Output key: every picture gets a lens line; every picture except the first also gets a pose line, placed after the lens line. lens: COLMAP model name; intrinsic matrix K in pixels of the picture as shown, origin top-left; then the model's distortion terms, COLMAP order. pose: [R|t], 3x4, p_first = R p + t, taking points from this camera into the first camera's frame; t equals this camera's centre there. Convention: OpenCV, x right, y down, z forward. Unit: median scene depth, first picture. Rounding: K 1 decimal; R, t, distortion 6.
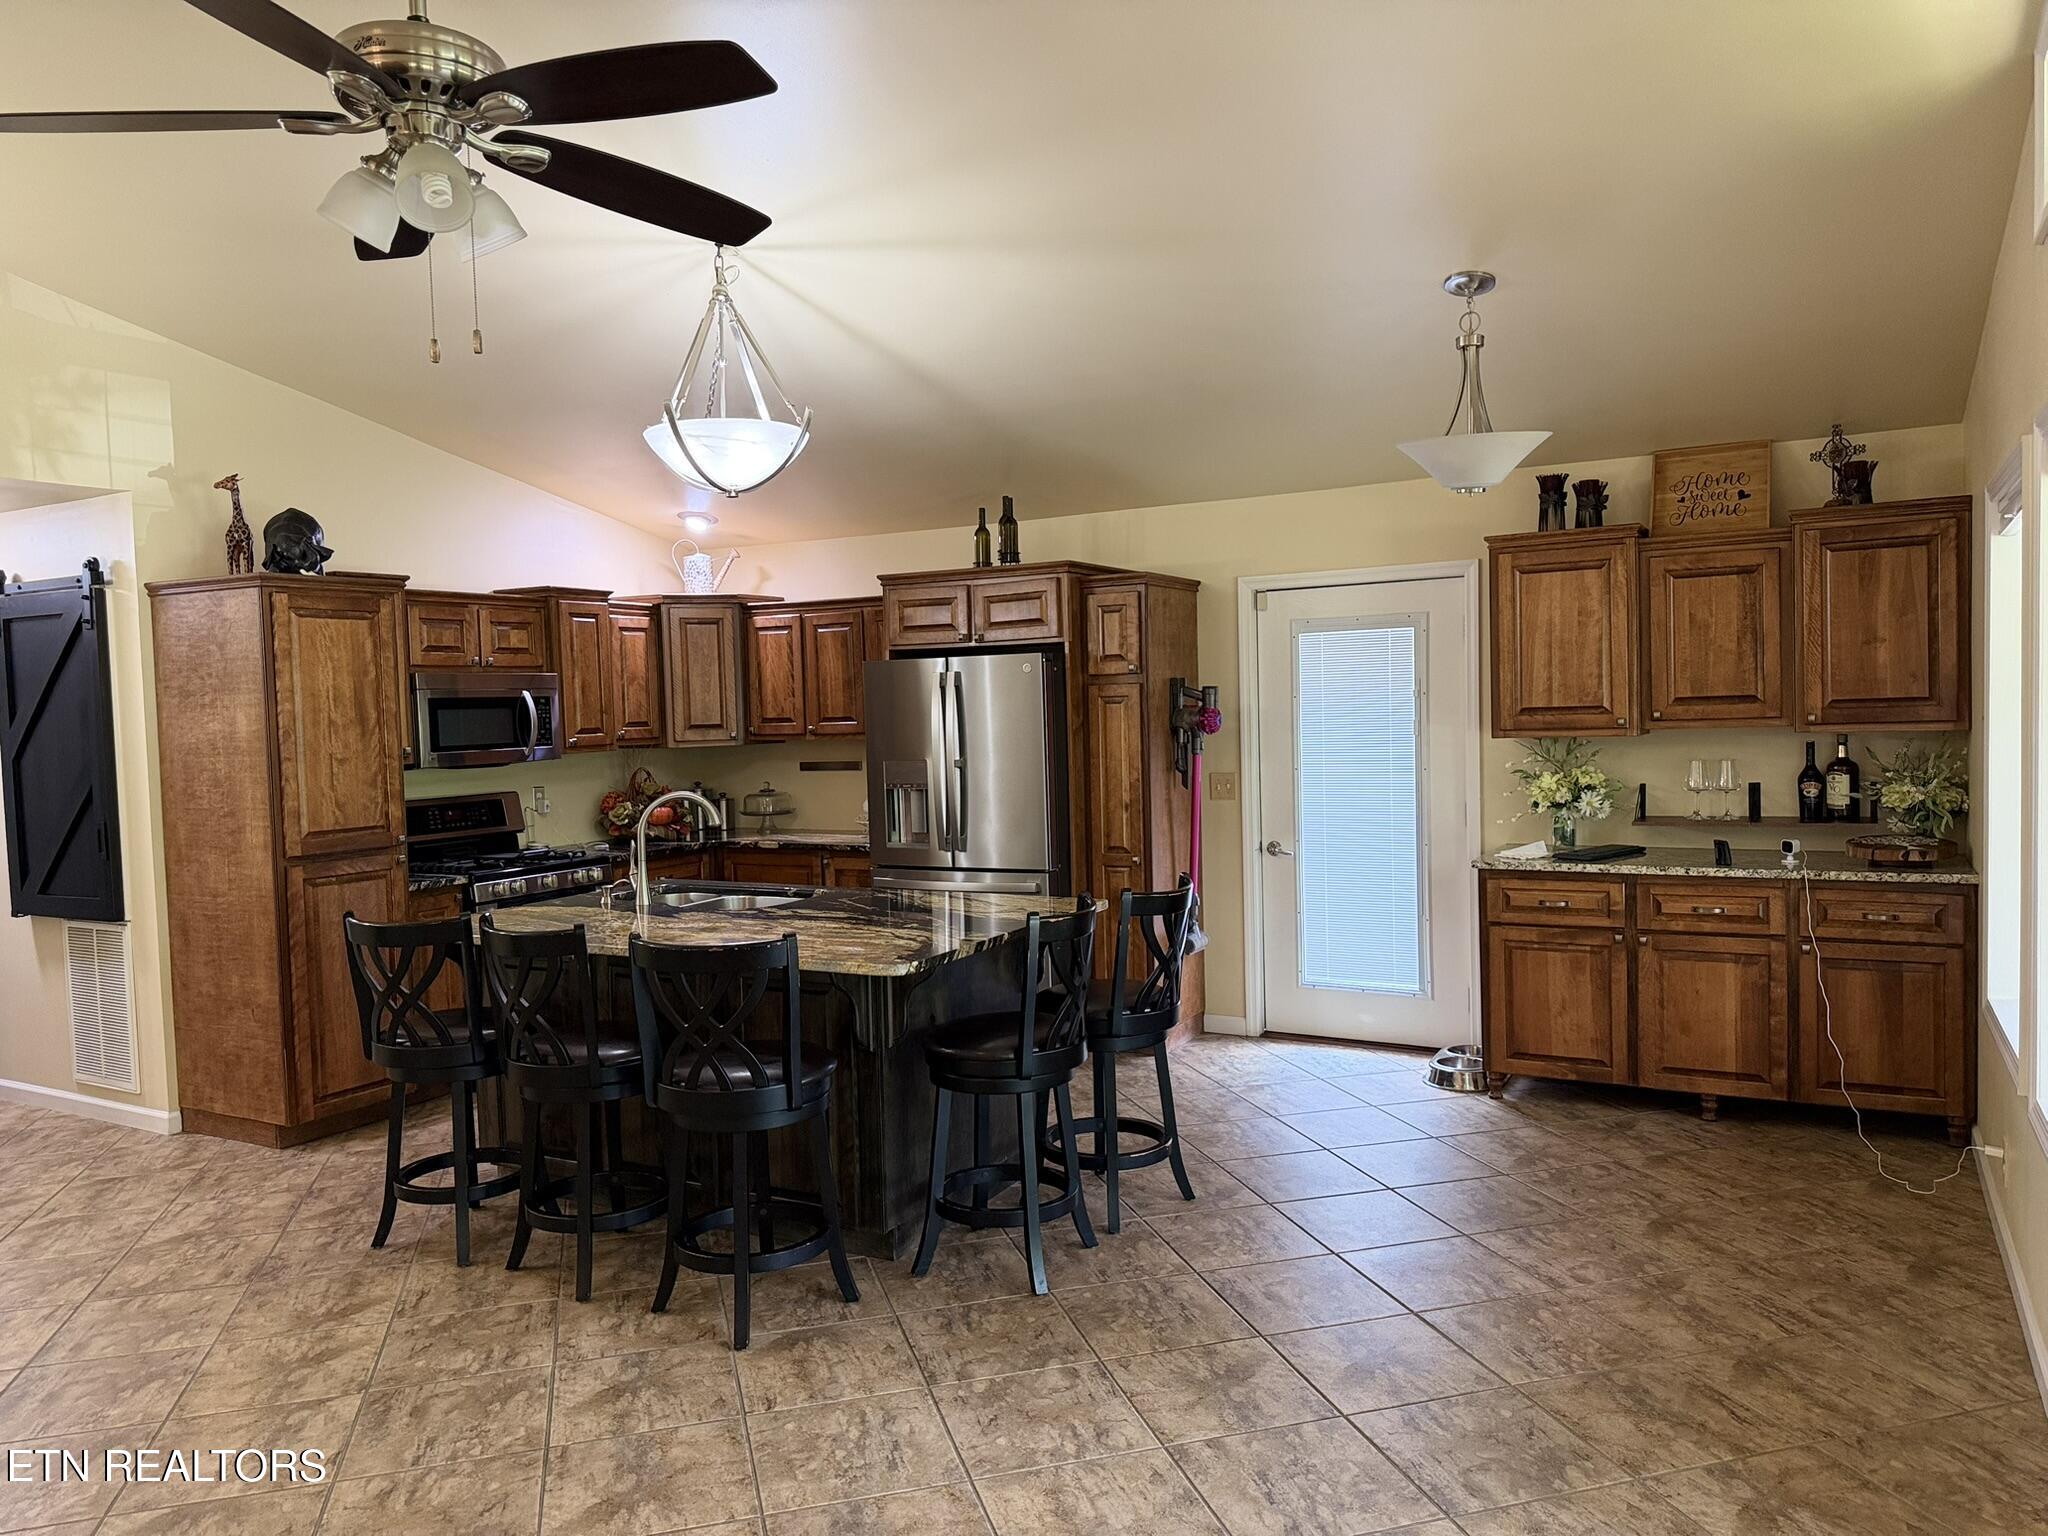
lens RADIAL K [[1443.1, 0, 1023.1], [0, 1443.1, 776.9], [0, 0, 1]] dist [0.061118, -0.093710]
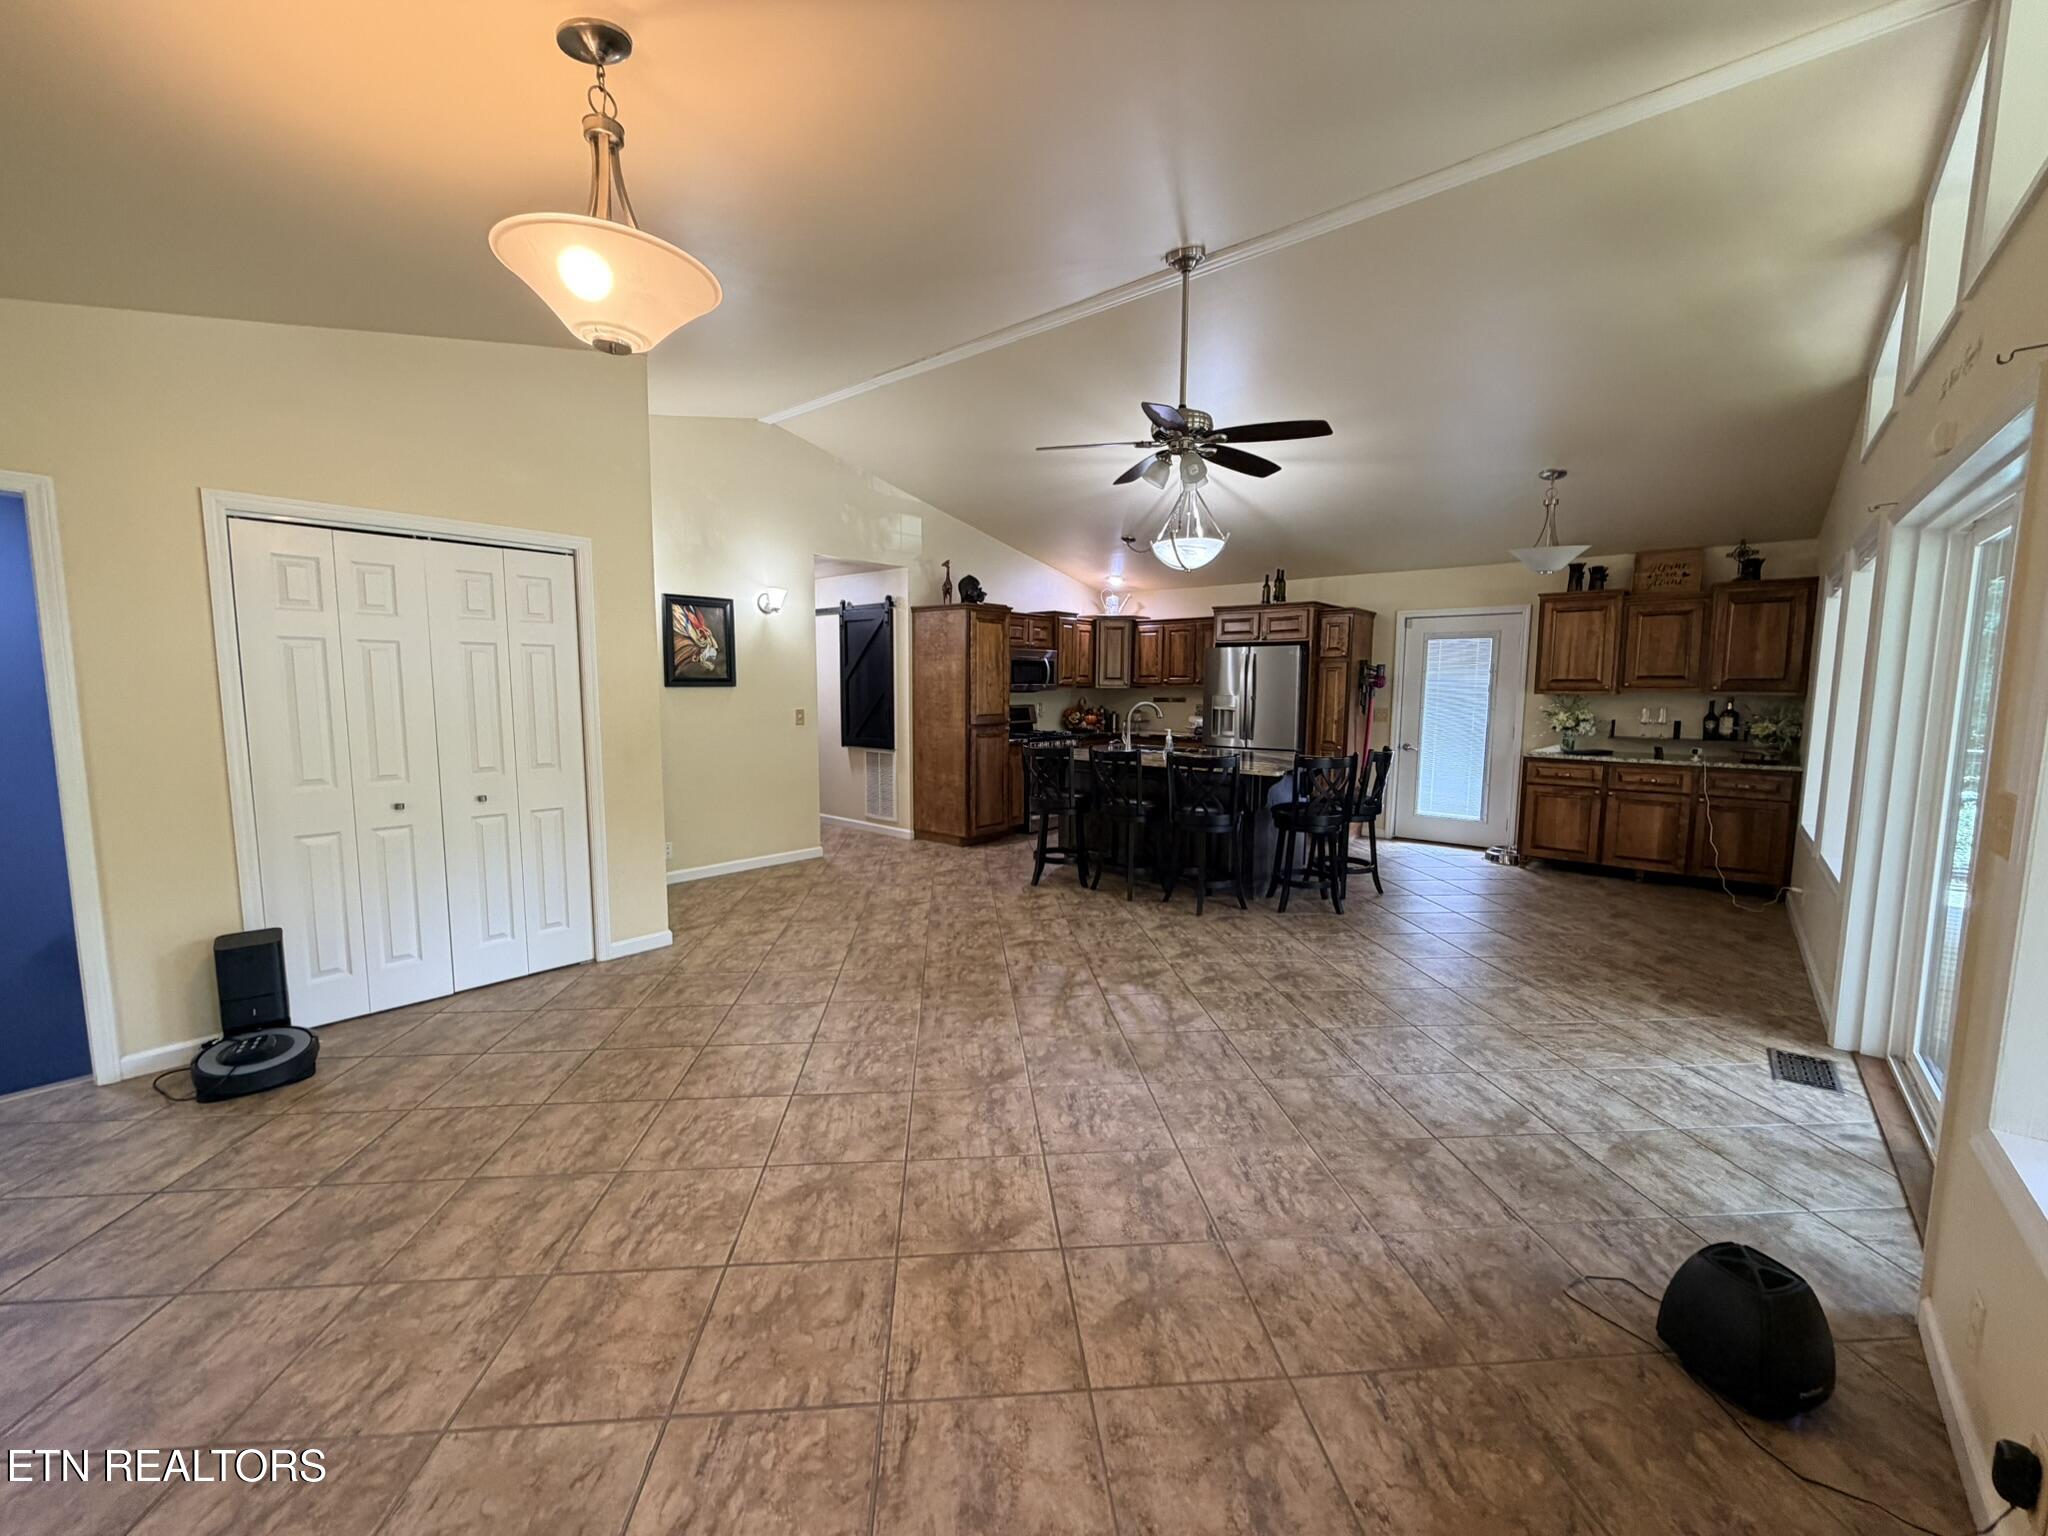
lens RADIAL K [[814.8, 0, 1016.2], [0, 814.8, 768.0], [0, 0, 1]] dist [0.000443, -0.000064]
pose [[0.979535, 0.054688, -0.193700, -0.166917], [-0.043749, 0.997221, 0.060310, 0.041457], [0.196460, -0.050601, 0.979205, -0.275525]]
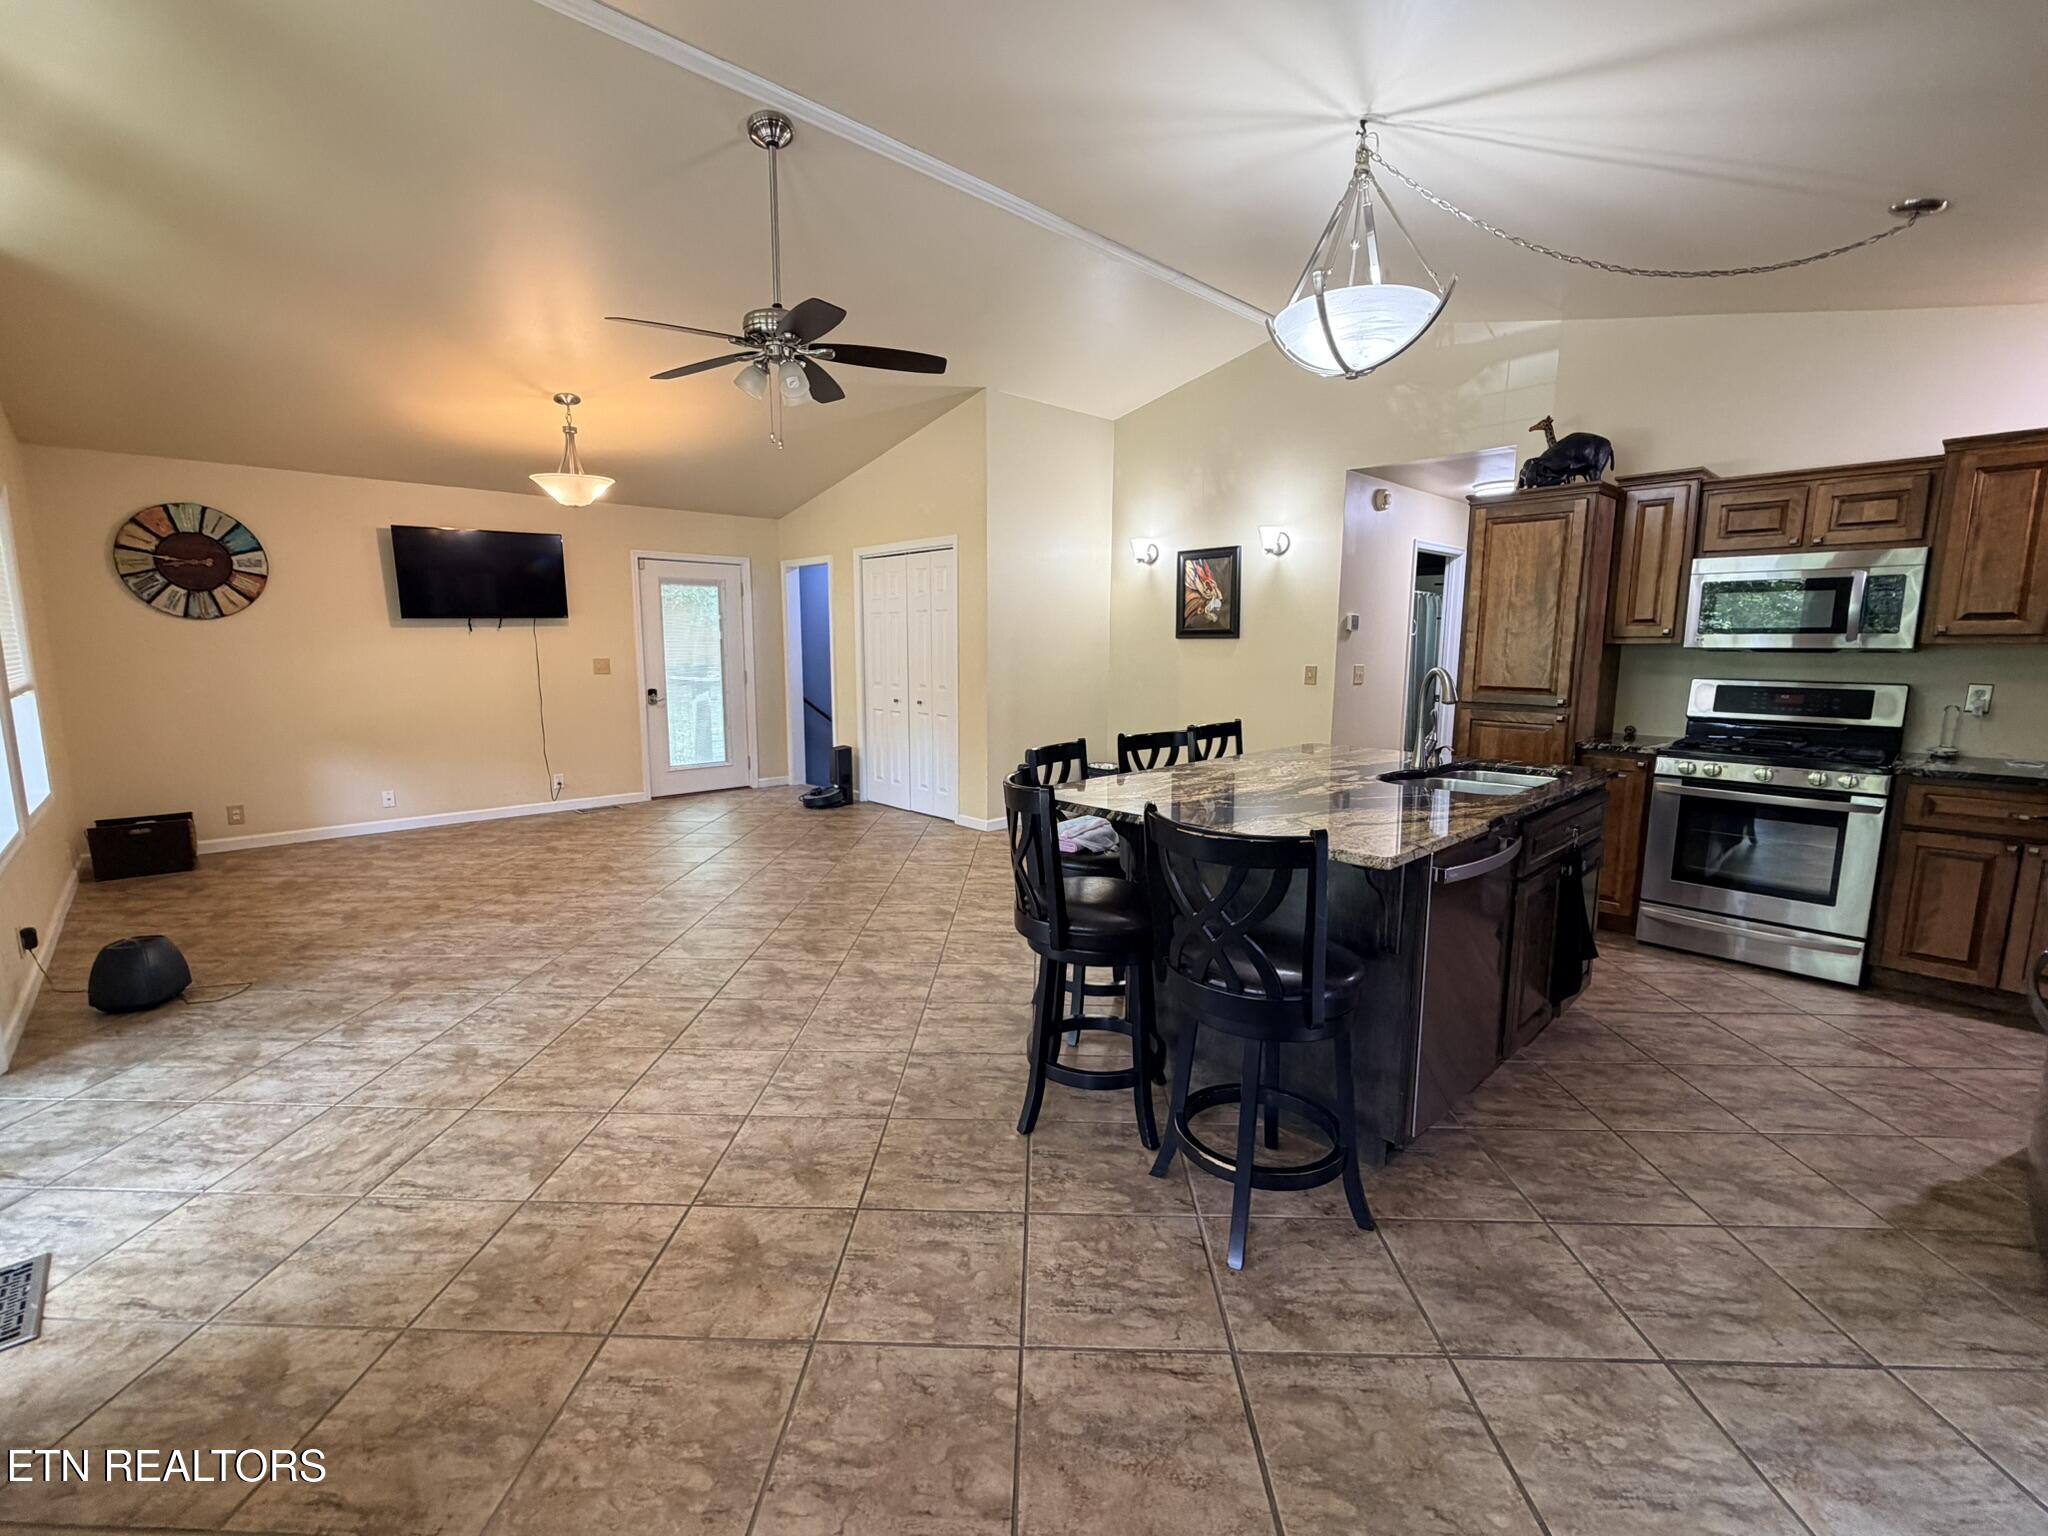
lens RADIAL K [[888.8, 0, 1024.0], [0, 888.8, 768.0], [0, 0, 1]] dist [0.001750, -0.000243]
pose [[-0.298739, 0.165706, -0.939839, 0.428013], [-0.042682, 0.981505, 0.186619, -0.023356], [0.953380, 0.095864, -0.286141, 0.817157]]
